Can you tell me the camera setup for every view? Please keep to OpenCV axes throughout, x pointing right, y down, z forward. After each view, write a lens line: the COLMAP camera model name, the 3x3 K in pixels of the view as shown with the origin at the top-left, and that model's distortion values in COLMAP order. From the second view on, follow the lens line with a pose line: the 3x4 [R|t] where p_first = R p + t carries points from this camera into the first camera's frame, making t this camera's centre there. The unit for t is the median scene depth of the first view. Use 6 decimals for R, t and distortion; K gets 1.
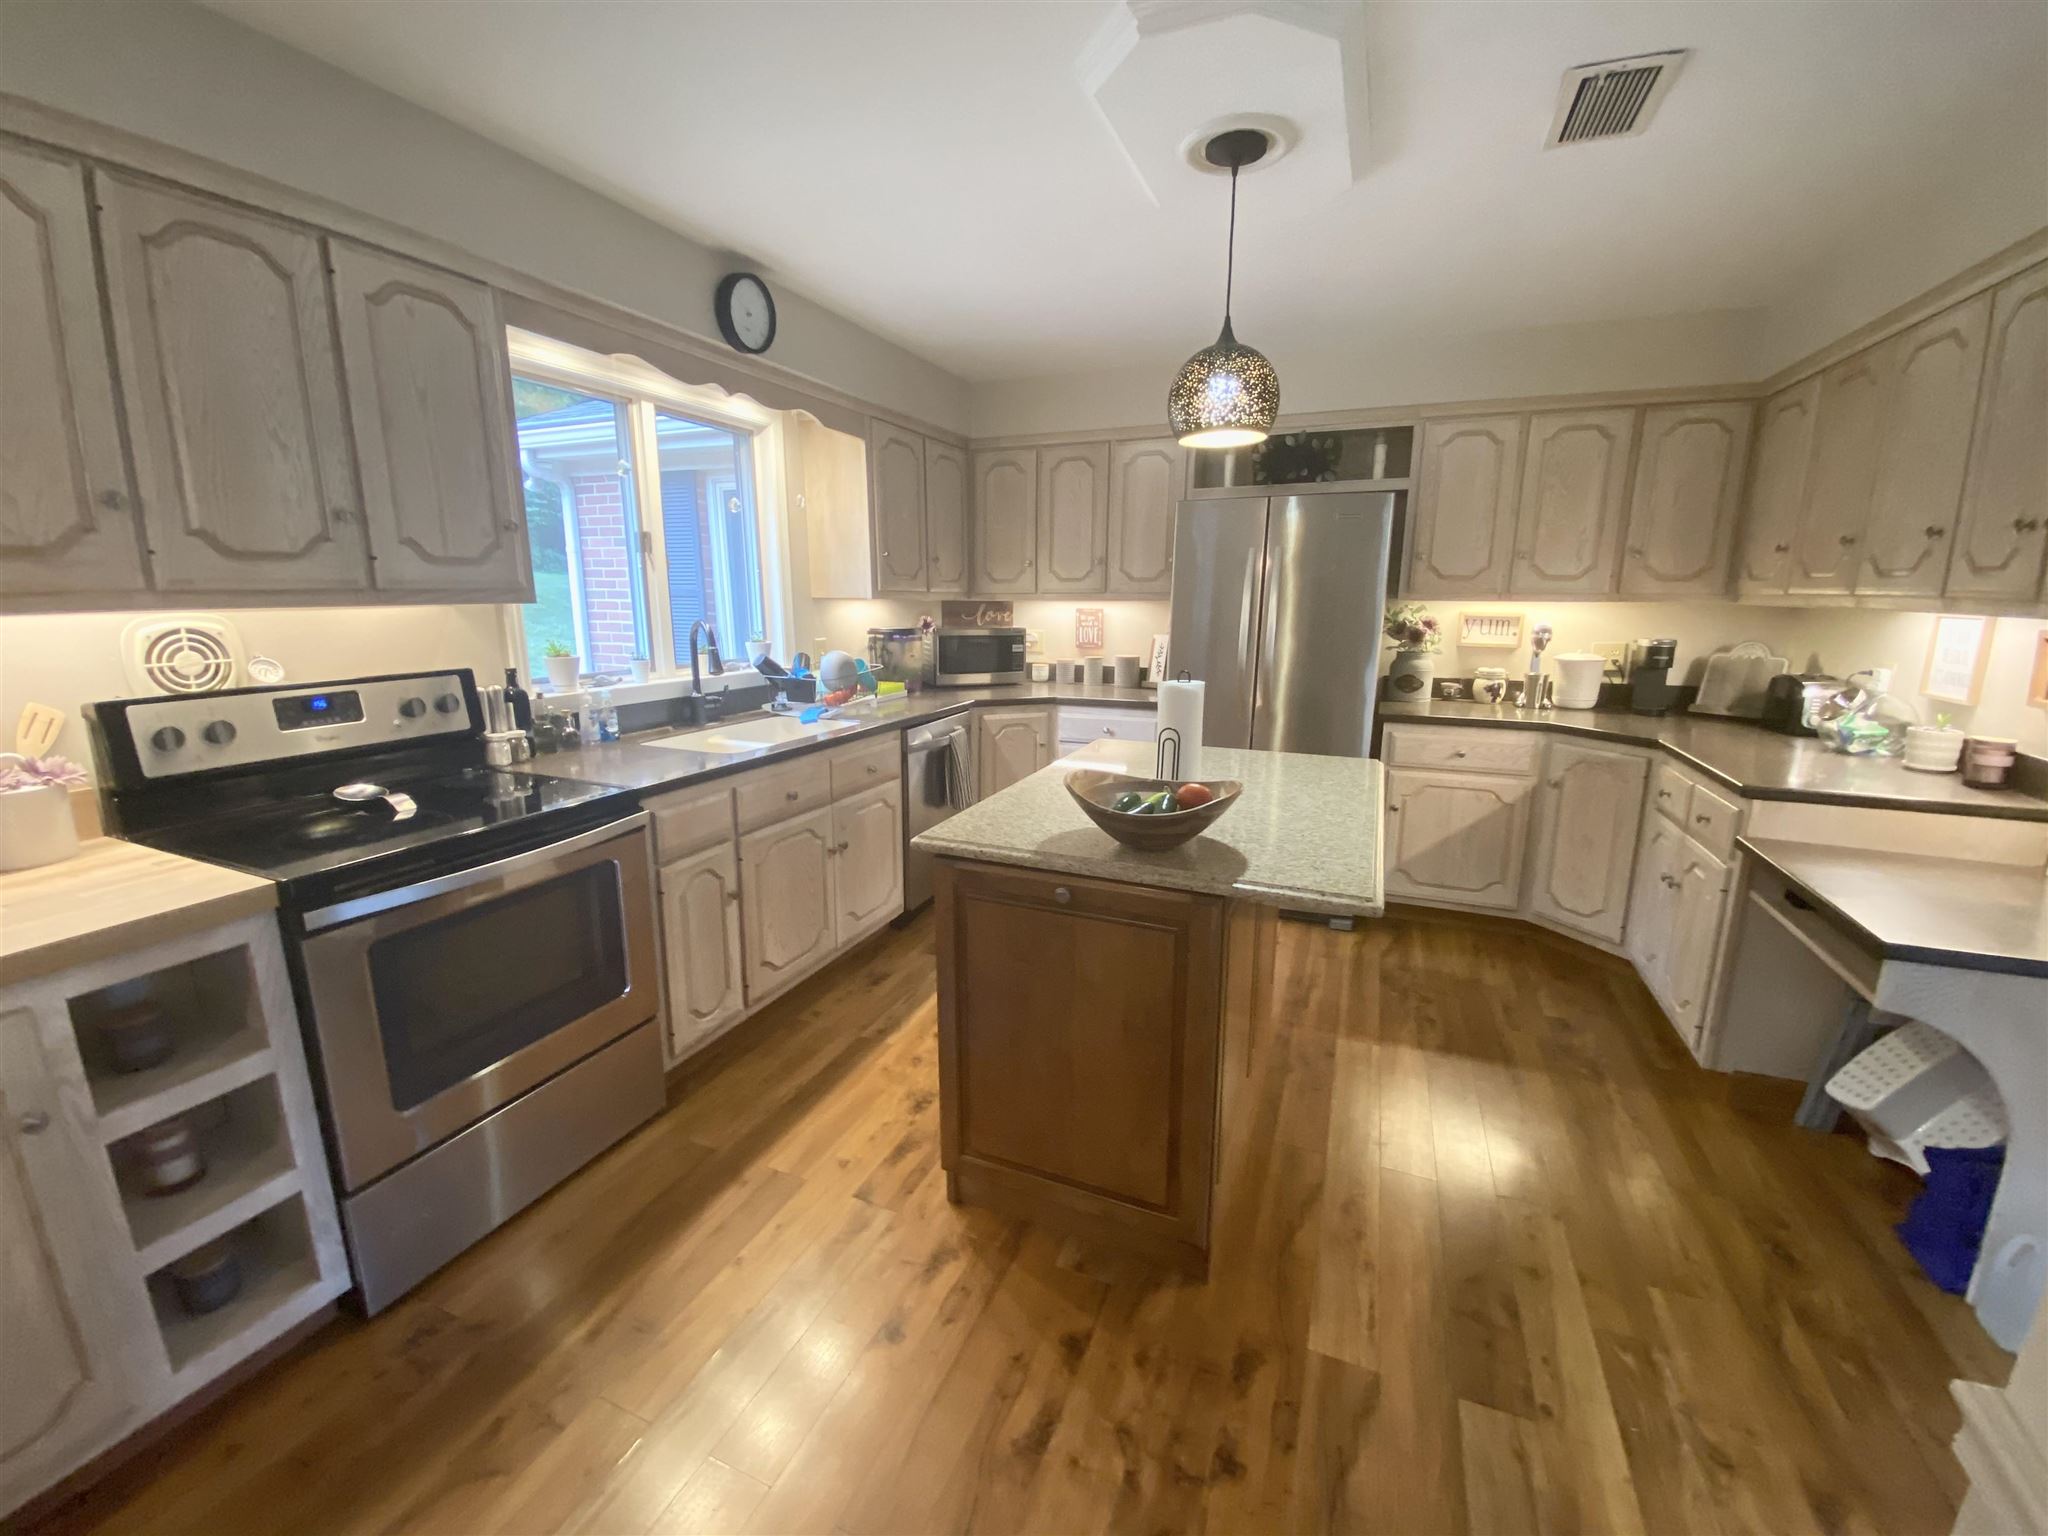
lens RADIAL K [[833.1, 0, 999.1], [0, 833.1, 760.8], [0, 0, 1]] dist [0.026475, -0.022331]
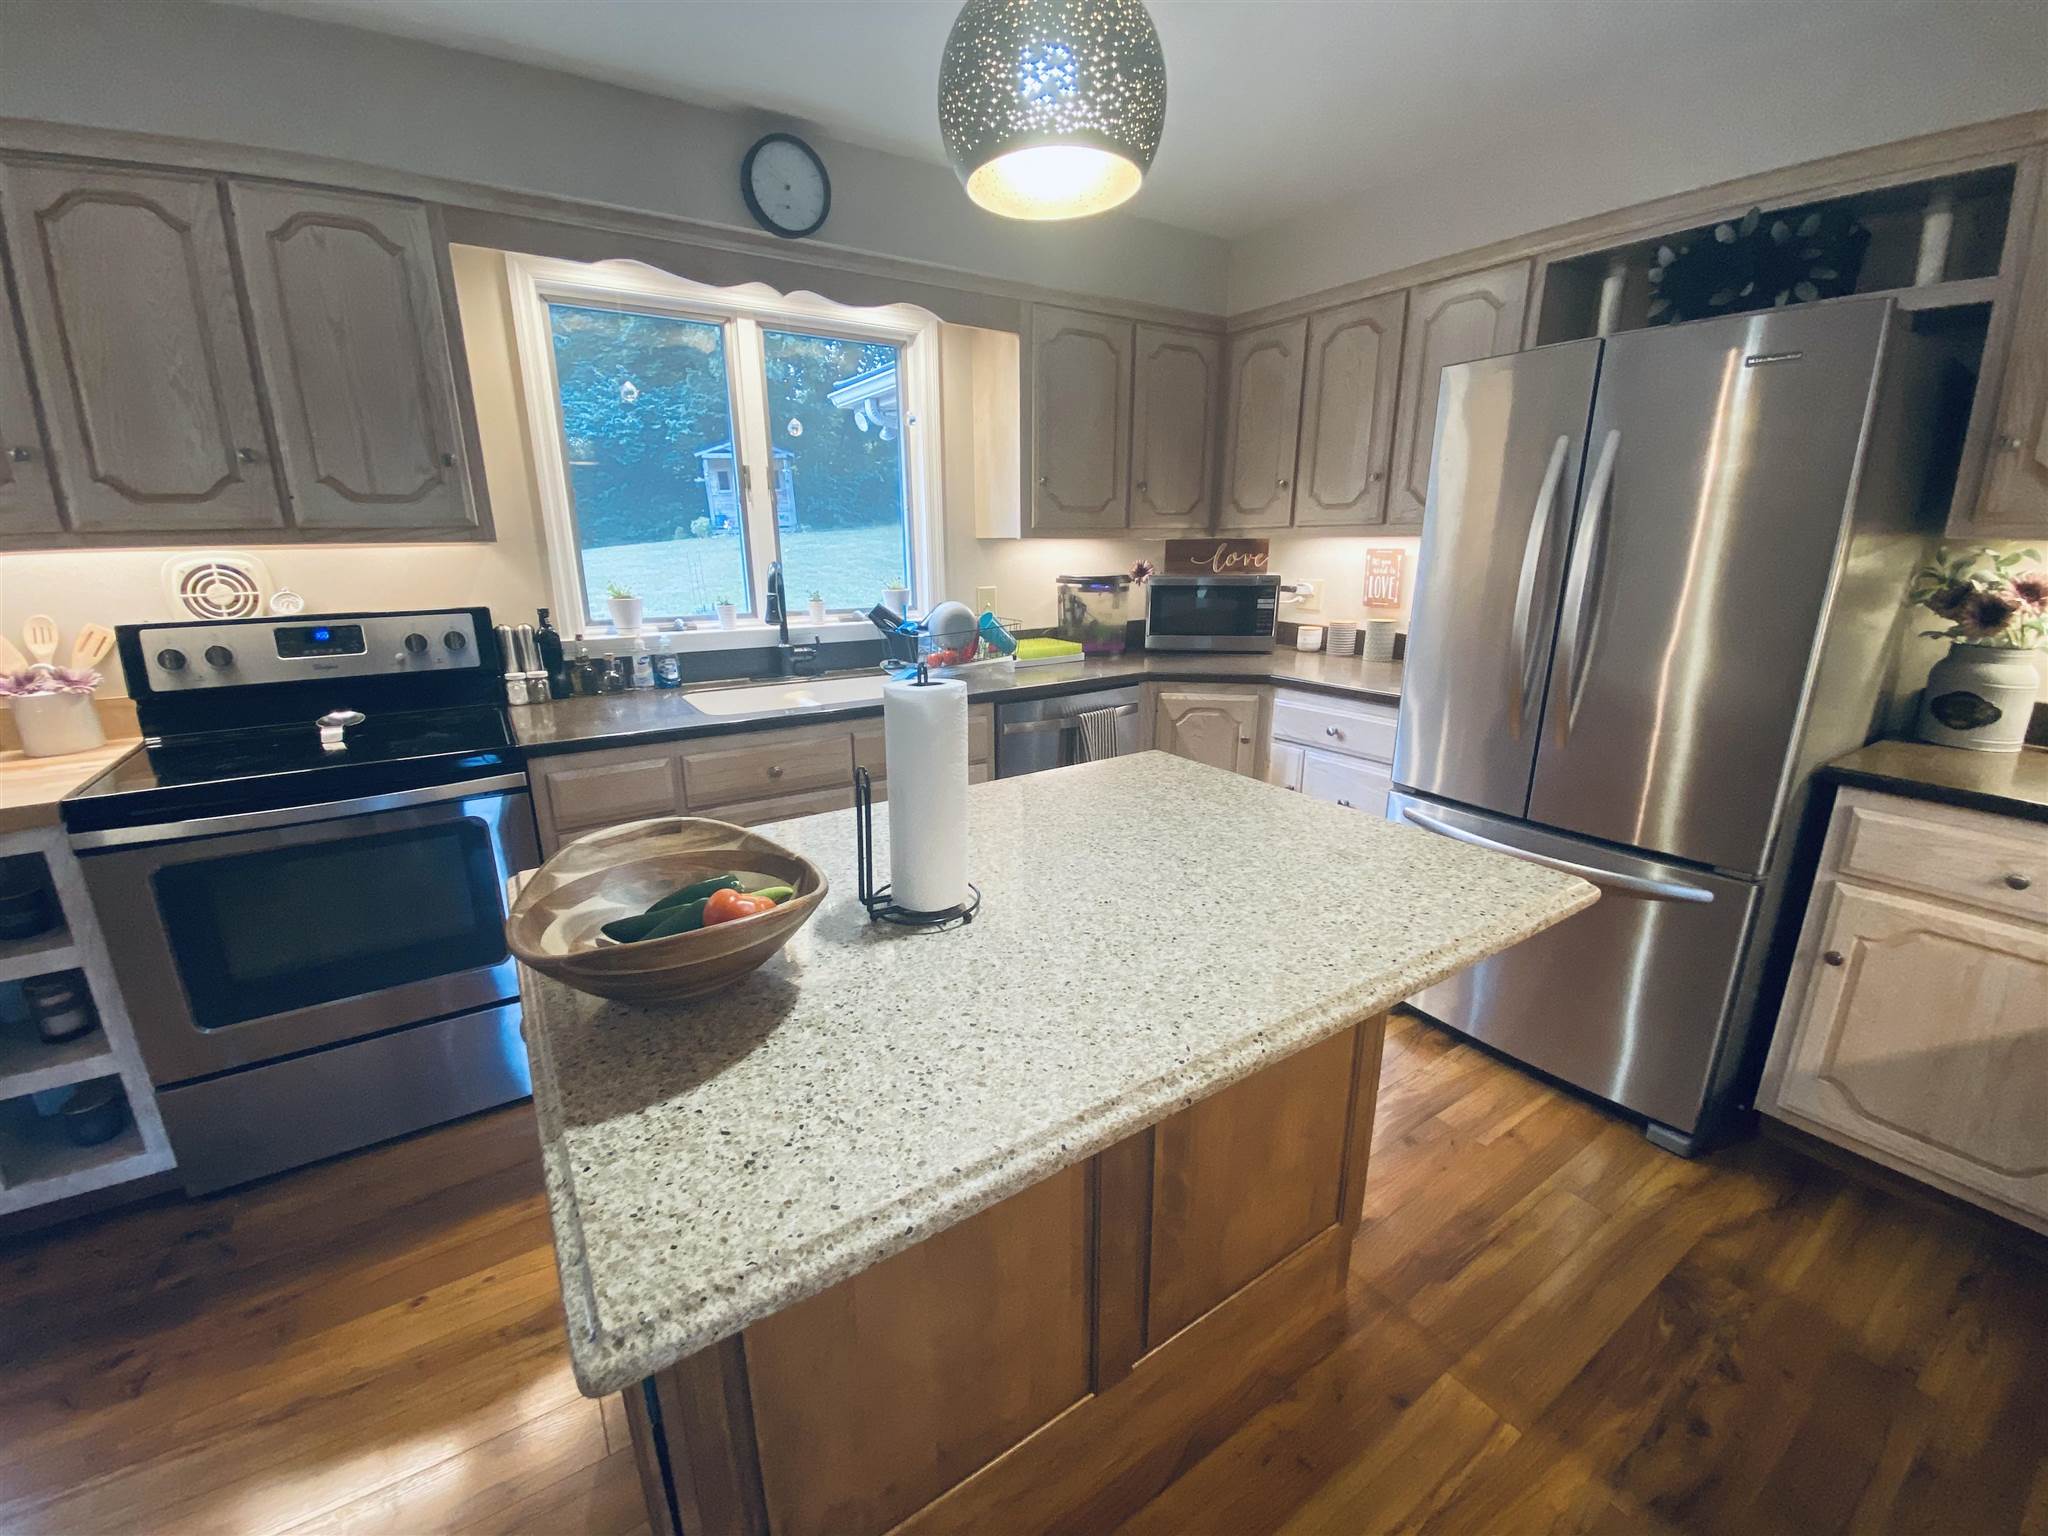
lens RADIAL K [[833.1, 0, 999.1], [0, 833.1, 760.8], [0, 0, 1]] dist [0.026475, -0.022331]
pose [[0.834751, 0.136729, -0.533382, 0.454358], [-0.101450, 0.990286, 0.095082, -0.084129], [0.541201, -0.025258, 0.840514, 0.468094]]
